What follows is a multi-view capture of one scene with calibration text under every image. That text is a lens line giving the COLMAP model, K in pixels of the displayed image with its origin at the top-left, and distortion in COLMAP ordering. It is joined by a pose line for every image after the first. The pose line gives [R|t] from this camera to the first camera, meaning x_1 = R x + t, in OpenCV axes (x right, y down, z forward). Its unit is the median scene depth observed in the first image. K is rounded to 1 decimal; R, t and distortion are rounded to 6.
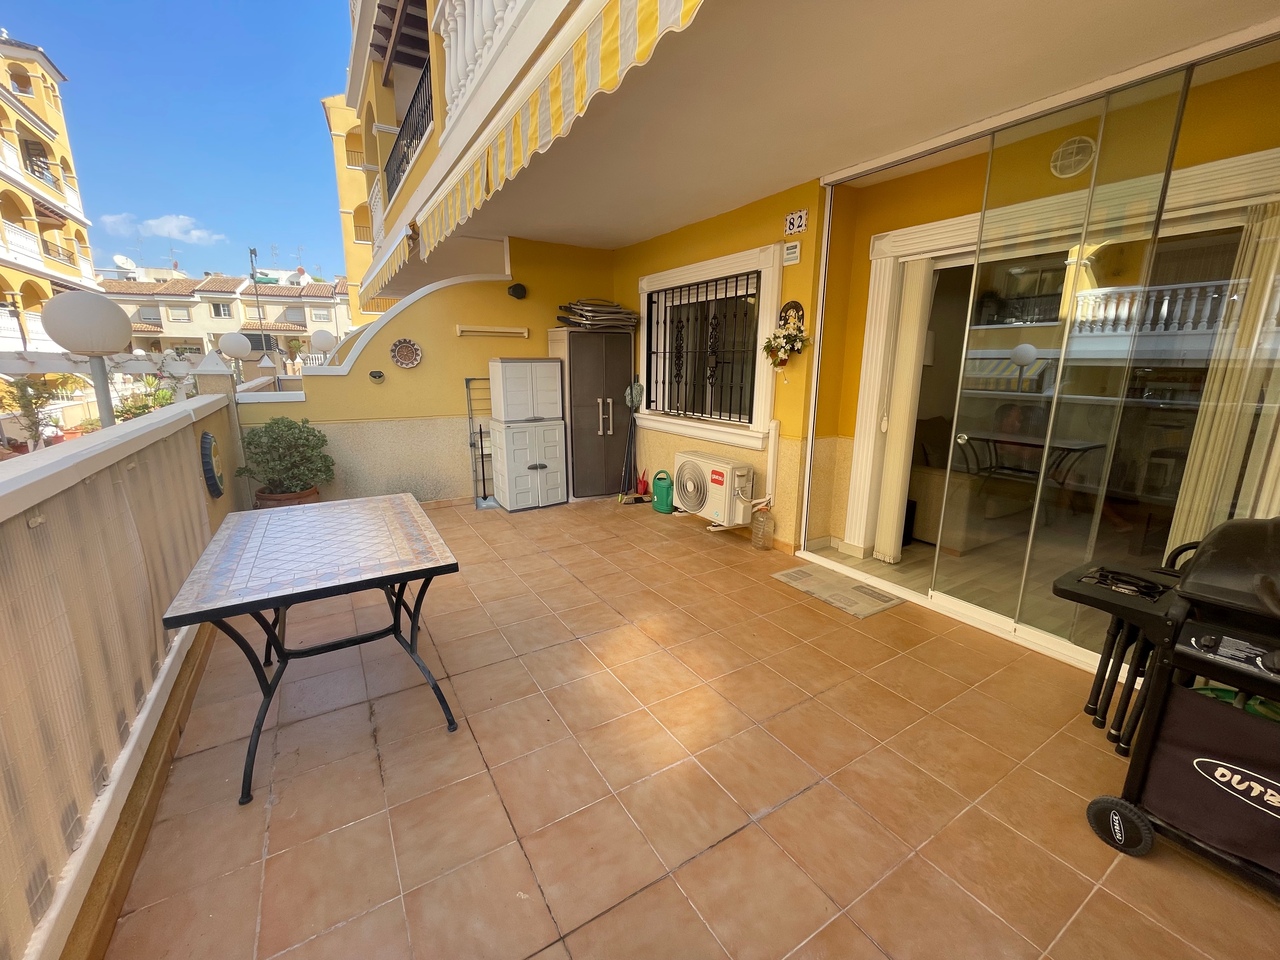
lens RADIAL K [[521.6, 0, 641.5], [0, 521.6, 477.7], [0, 0, 1]] dist [-0.000658, 0.000068]
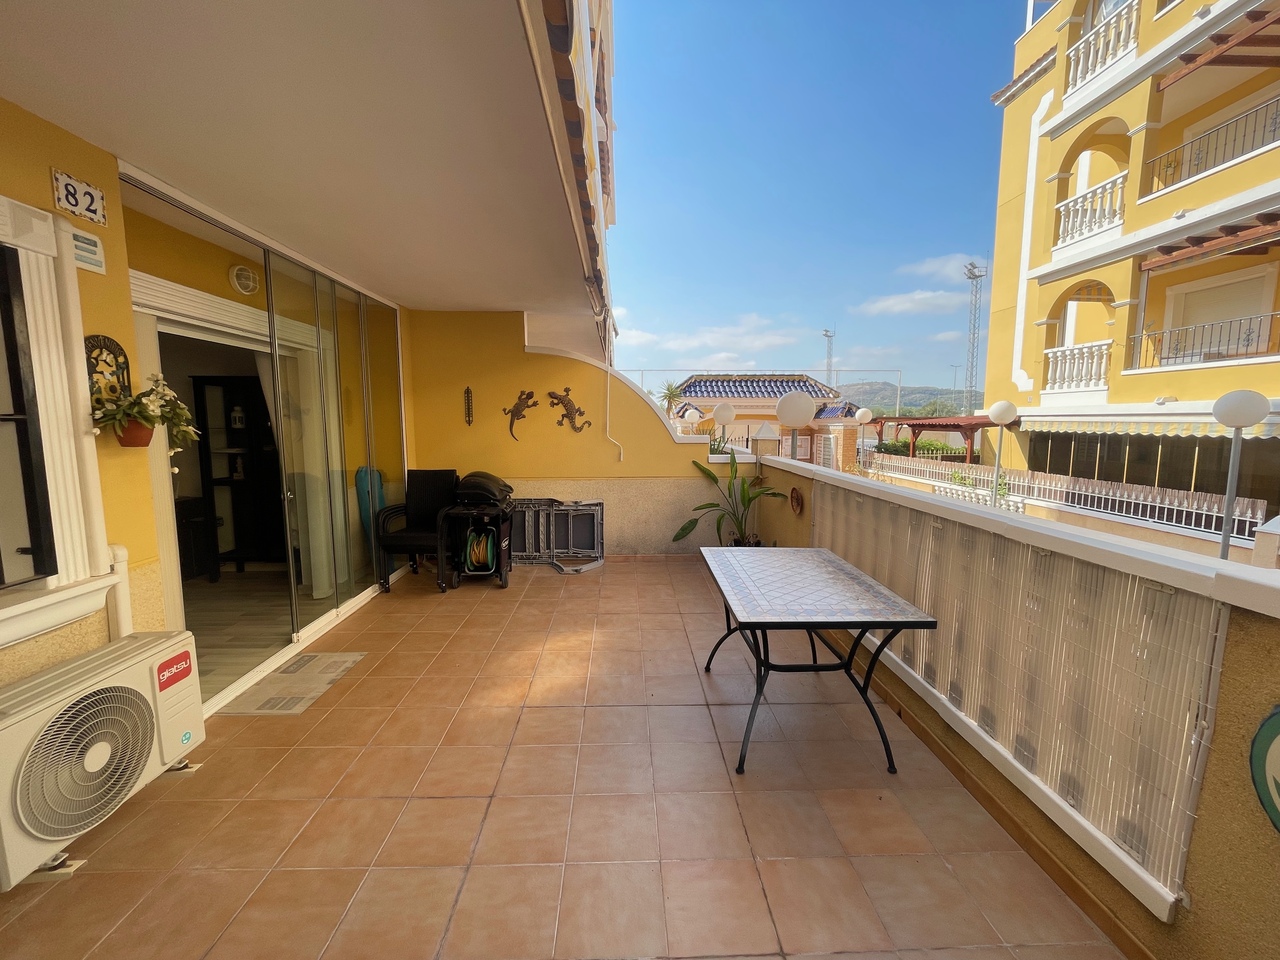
lens RADIAL K [[521.6, 0, 637.8], [0, 521.6, 482.4], [0, 0, 1]] dist [-0.000658, 0.000068]
pose [[-0.865490, -0.065792, 0.496586, -0.535997], [0.102560, 0.947063, 0.304225, -0.312697], [-0.490314, 0.314233, -0.812927, 1.280296]]
